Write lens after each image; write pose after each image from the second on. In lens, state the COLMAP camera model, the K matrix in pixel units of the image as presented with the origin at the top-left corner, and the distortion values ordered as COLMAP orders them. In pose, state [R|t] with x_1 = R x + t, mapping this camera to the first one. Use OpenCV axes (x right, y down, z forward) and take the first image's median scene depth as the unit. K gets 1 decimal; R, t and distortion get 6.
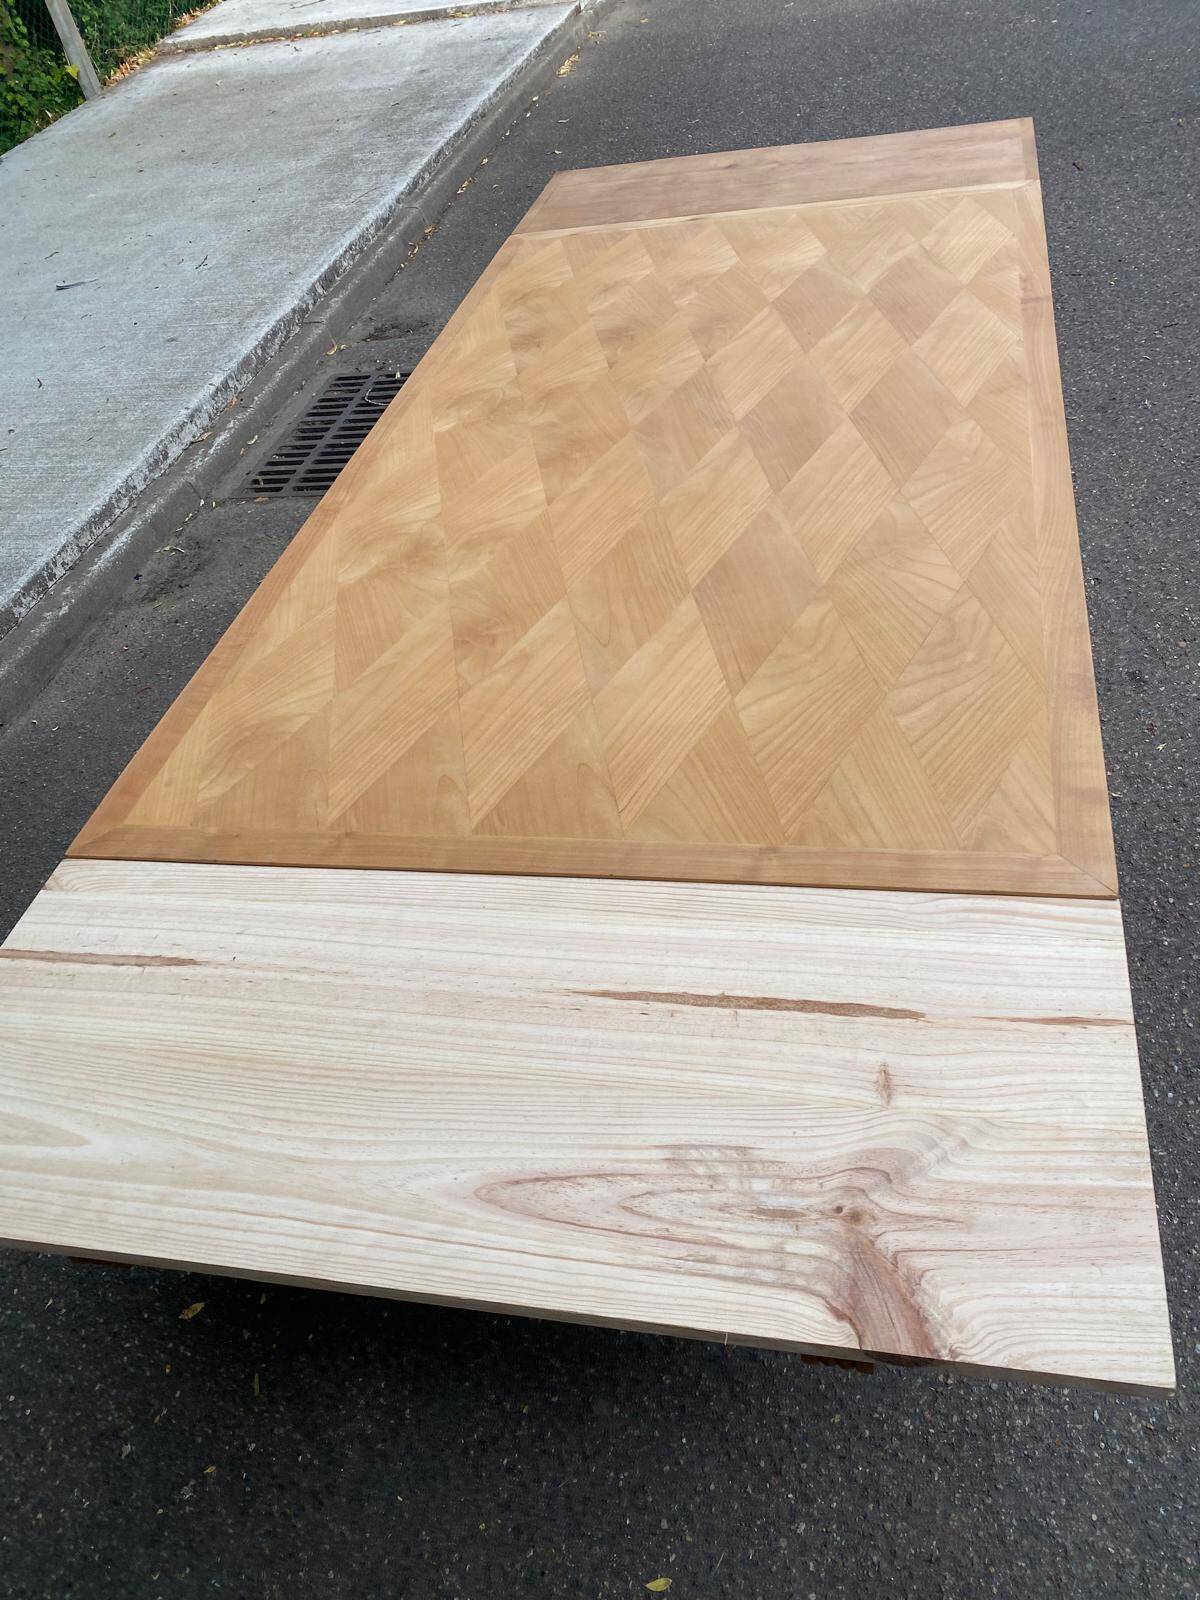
lens RADIAL K [[1219.0, 0, 615.4], [0, 1219.0, 805.6], [0, 0, 1]] dist [0.021402, -0.017668]
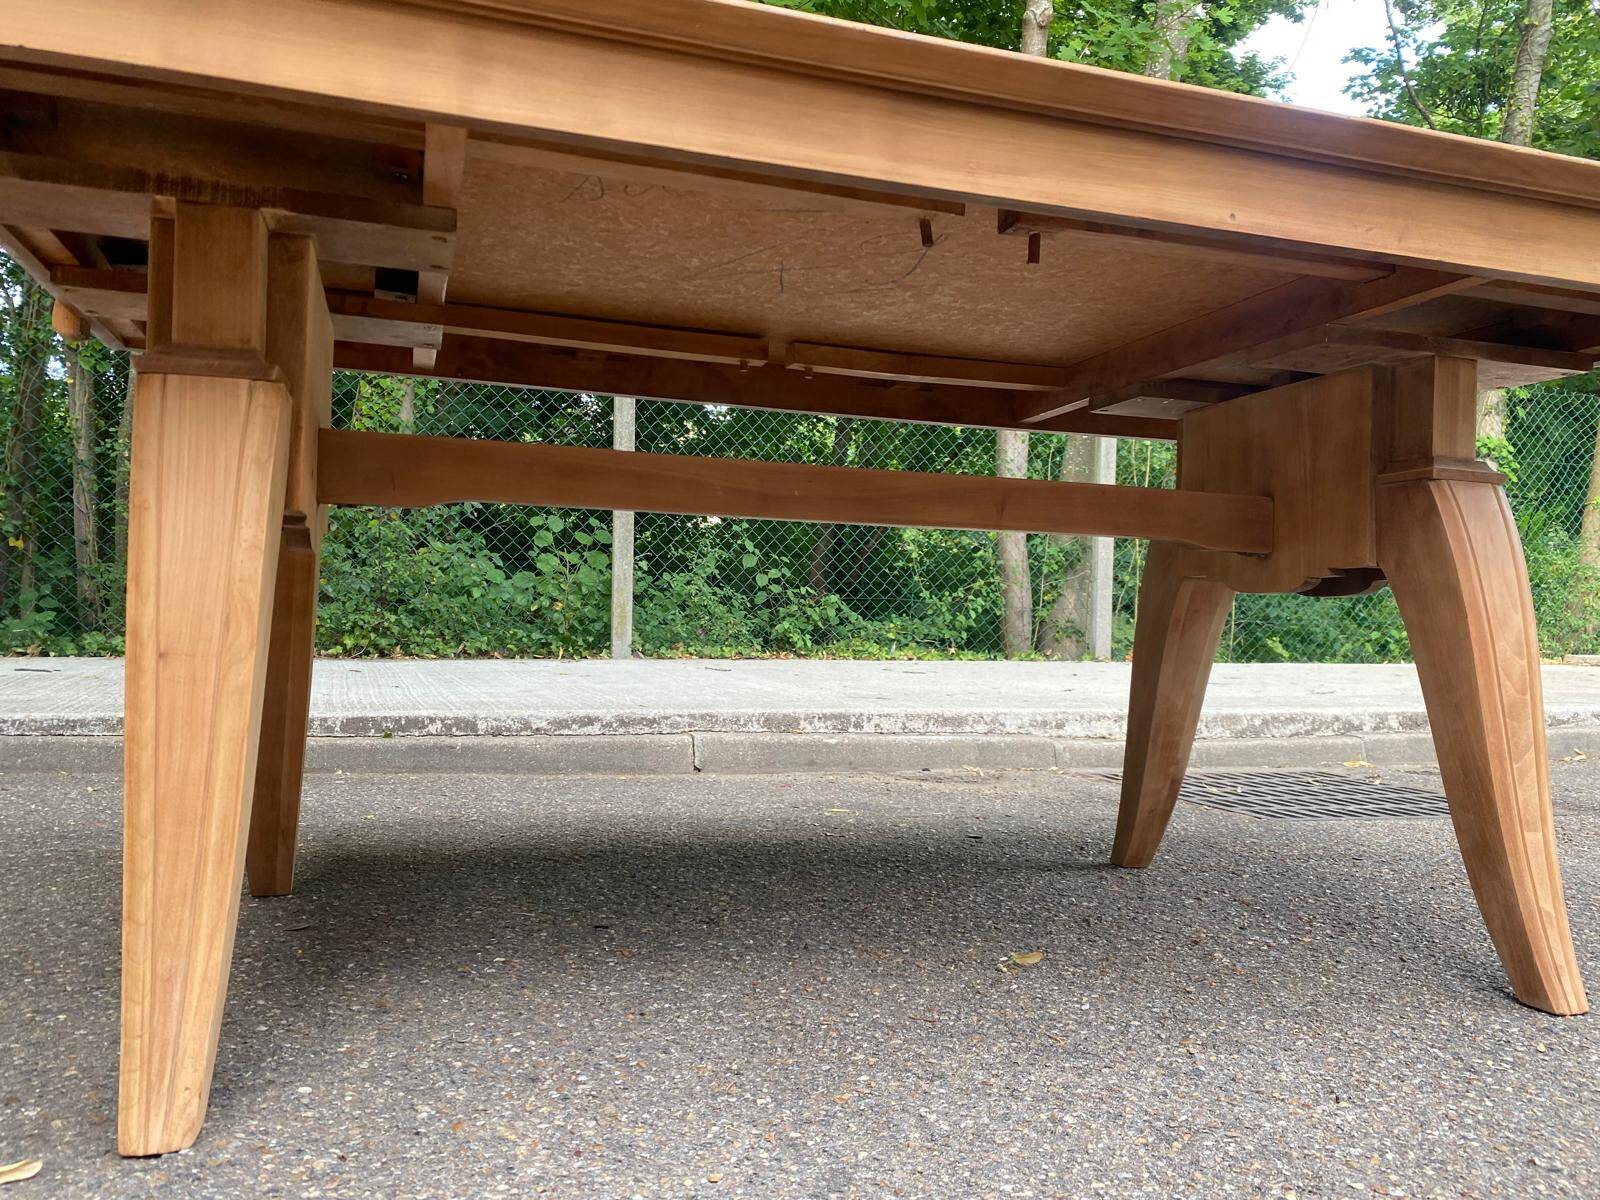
lens RADIAL K [[1219.0, 0, 796.4], [0, 1219.0, 606.5], [0, 0, 1]] dist [0.021402, -0.017668]
pose [[0.488118, 0.161356, -0.857732, 0.283628], [-0.671322, 0.697429, -0.250836, 0.029245], [0.557734, 0.698252, 0.448750, 0.298331]]
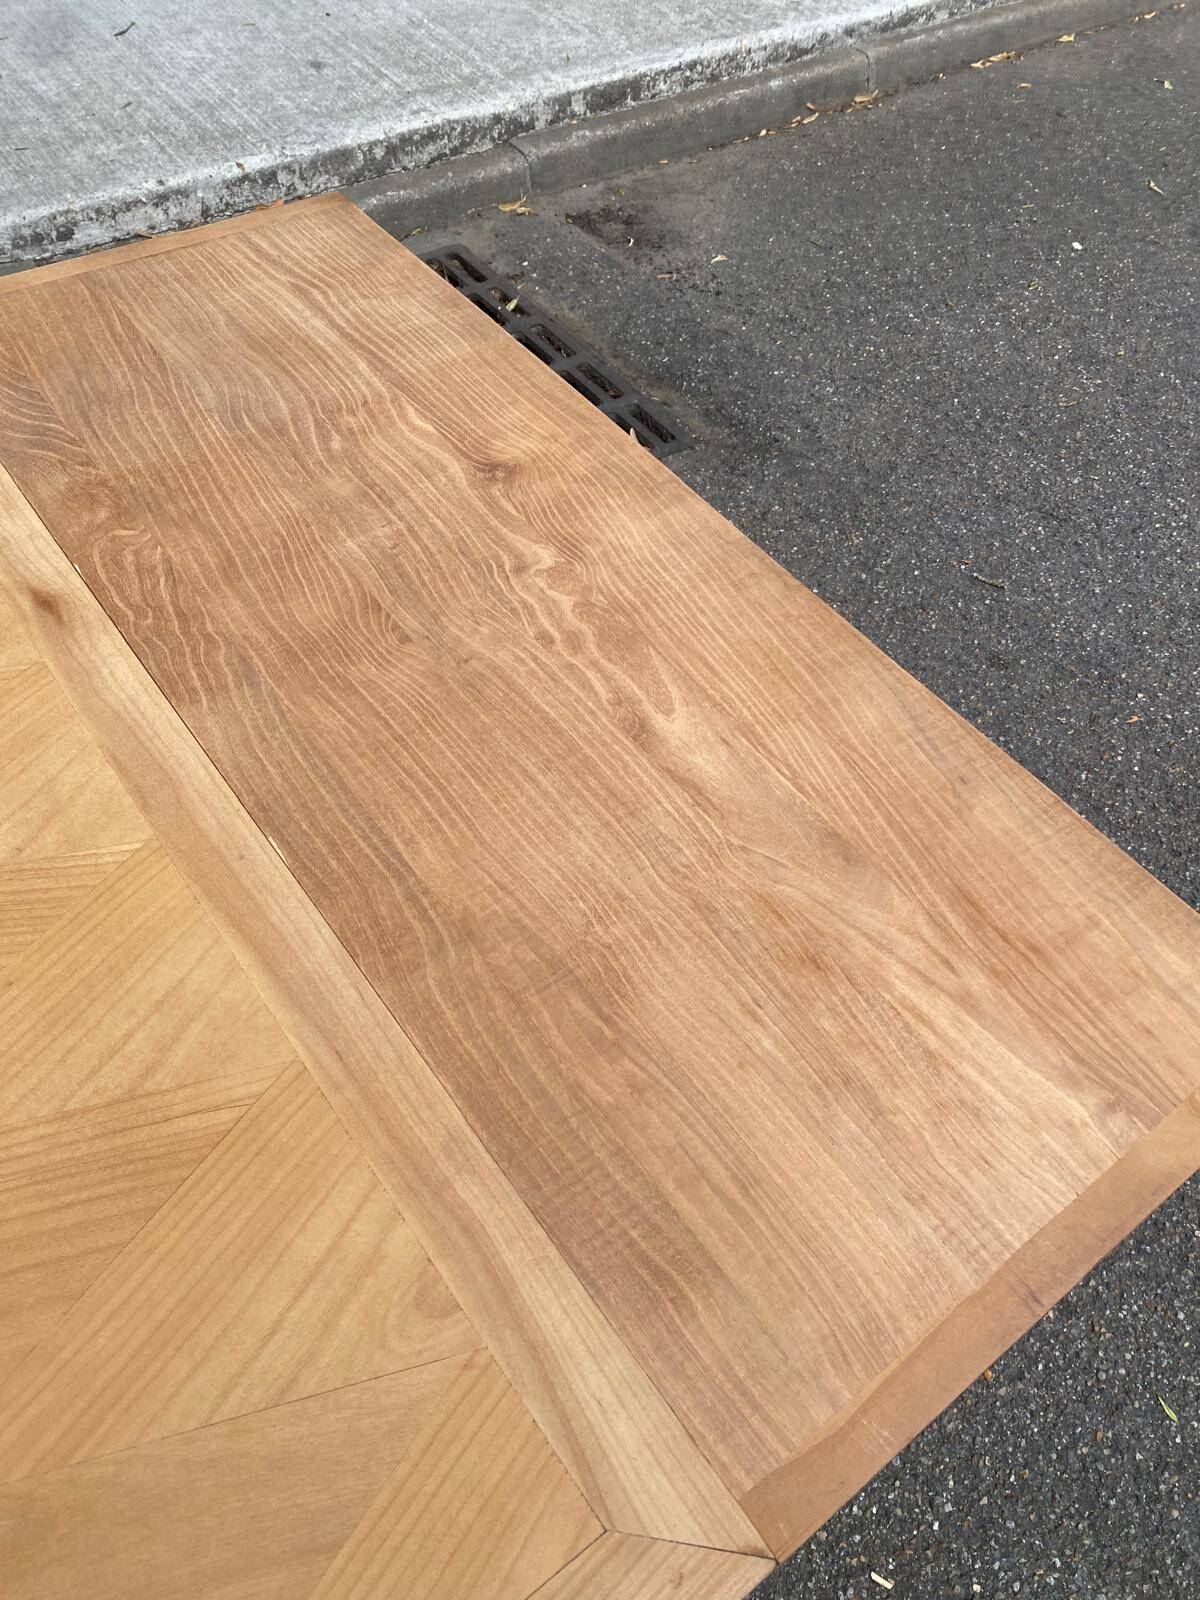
lens RADIAL K [[1219.0, 0, 590.2], [0, 1219.0, 802.0], [0, 0, 1]] dist [0.021402, -0.017668]
pose [[0.727457, 0.641696, -0.242968, 0.139930], [-0.586194, 0.765256, 0.266006, -0.311022], [0.356627, -0.051081, 0.932849, 0.388883]]
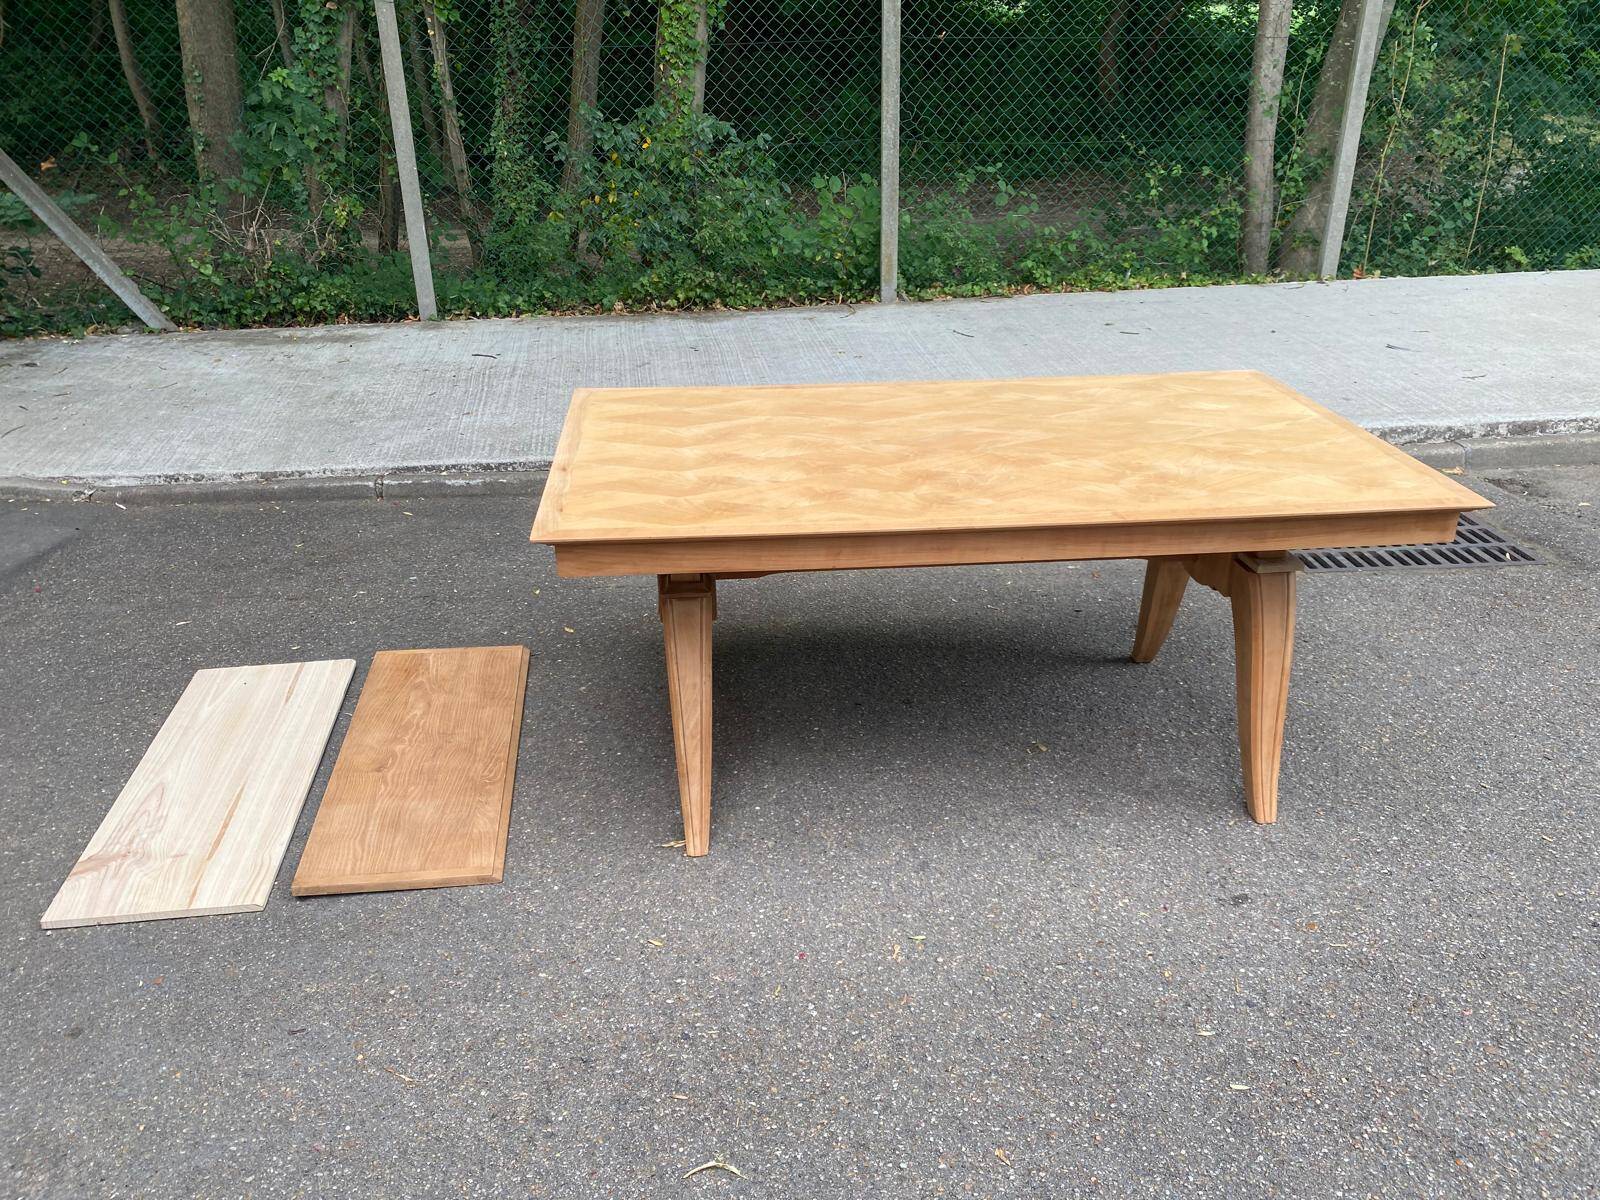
lens RADIAL K [[1219.0, 0, 786.4], [0, 1219.0, 592.5], [0, 0, 1]] dist [0.021402, -0.017668]
pose [[0.284914, 0.537570, -0.793626, 0.507628], [-0.679989, 0.696895, 0.227930, -0.131860], [0.675602, 0.474716, 0.564097, 0.020500]]
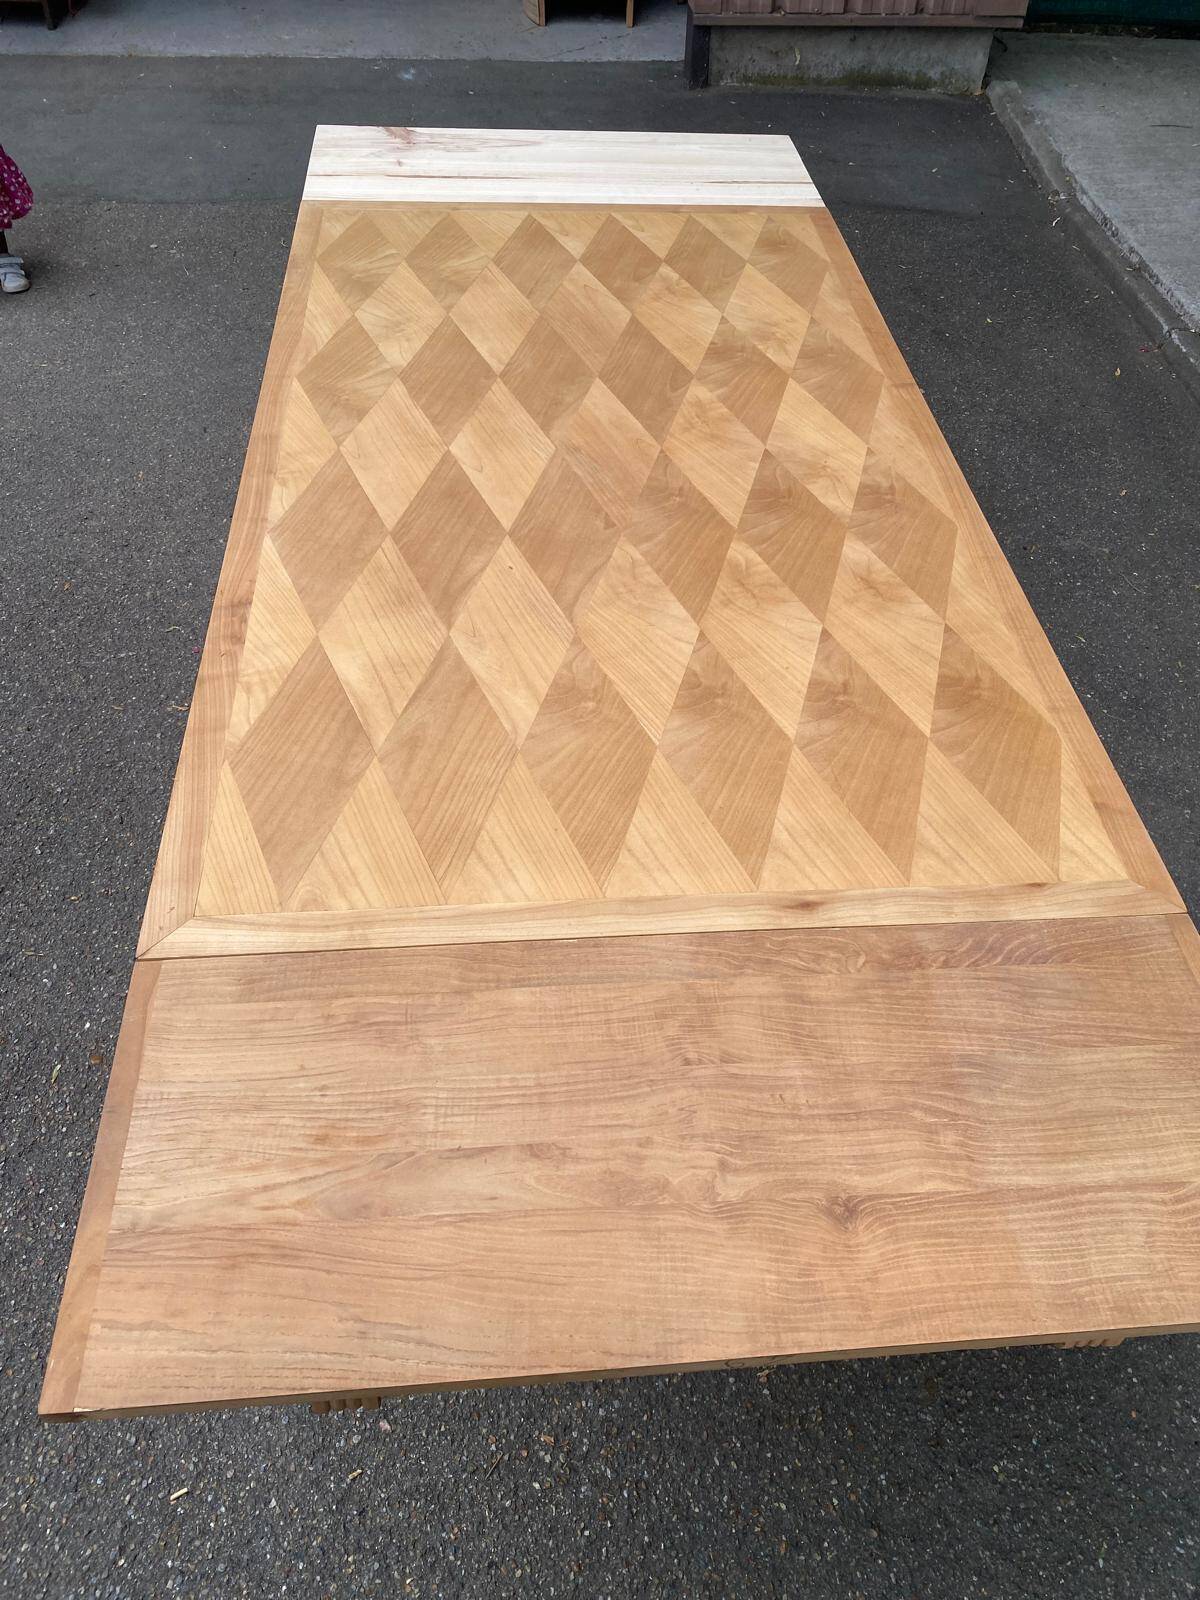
lens RADIAL K [[1219.0, 0, 613.9], [0, 1219.0, 788.3], [0, 0, 1]] dist [0.021402, -0.017668]
pose [[-0.950475, 0.290898, -0.109432, 0.092858], [-0.115533, -0.003828, 0.993296, -0.499002], [0.288529, 0.956746, 0.037247, 0.468596]]
